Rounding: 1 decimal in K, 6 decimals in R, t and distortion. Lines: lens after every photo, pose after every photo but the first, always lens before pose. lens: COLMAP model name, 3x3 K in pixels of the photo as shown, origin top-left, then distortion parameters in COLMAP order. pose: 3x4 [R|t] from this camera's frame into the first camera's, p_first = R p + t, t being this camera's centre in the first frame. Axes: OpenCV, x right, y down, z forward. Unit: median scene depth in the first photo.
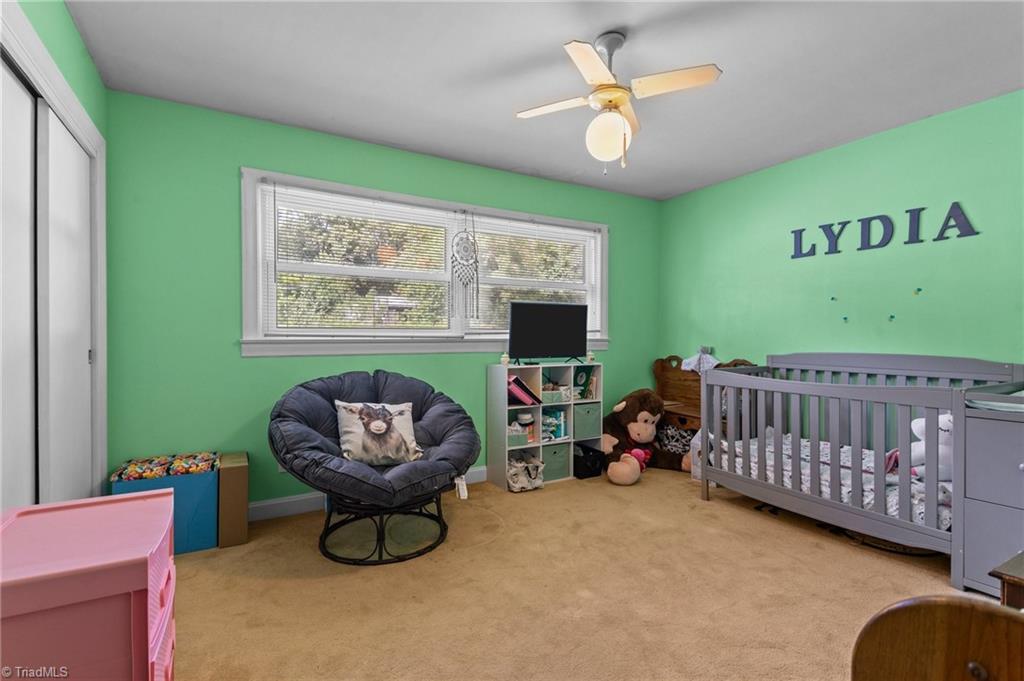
lens RADIAL K [[472.4, 0, 512.0], [0, 472.4, 340.5], [0, 0, 1]] dist [0.026842, -0.000181]
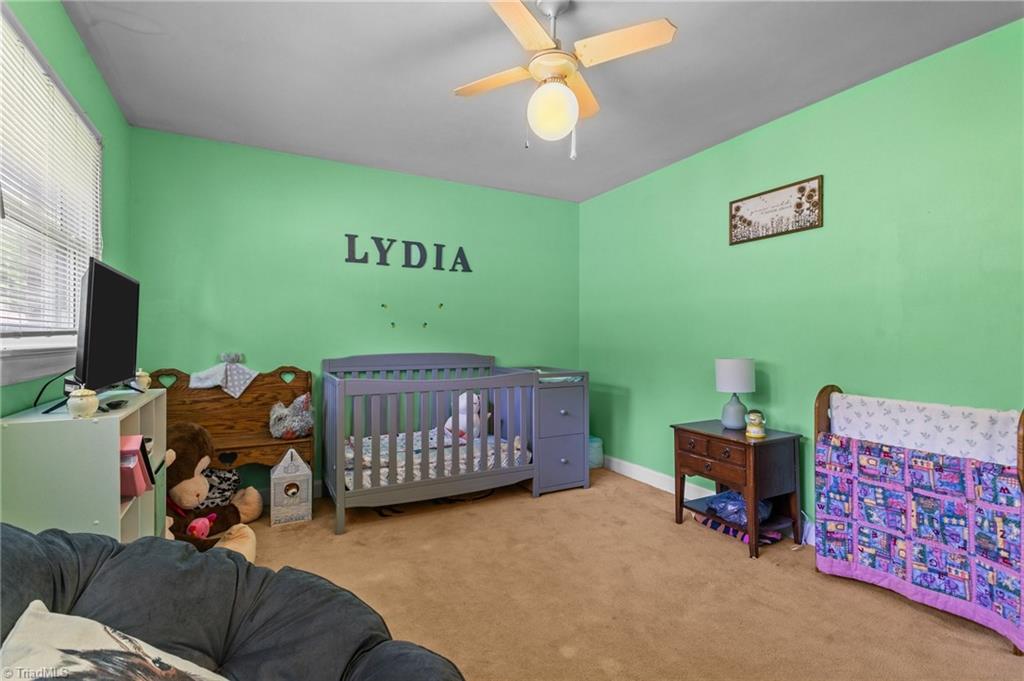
lens RADIAL K [[472.4, 0, 512.0], [0, 472.4, 340.5], [0, 0, 1]] dist [0.026842, -0.000181]
pose [[0.046090, -0.004102, 0.998929, -0.446302], [0.012617, 0.999914, 0.003524, -0.006561], [-0.998858, 0.012442, 0.046138, 0.695833]]
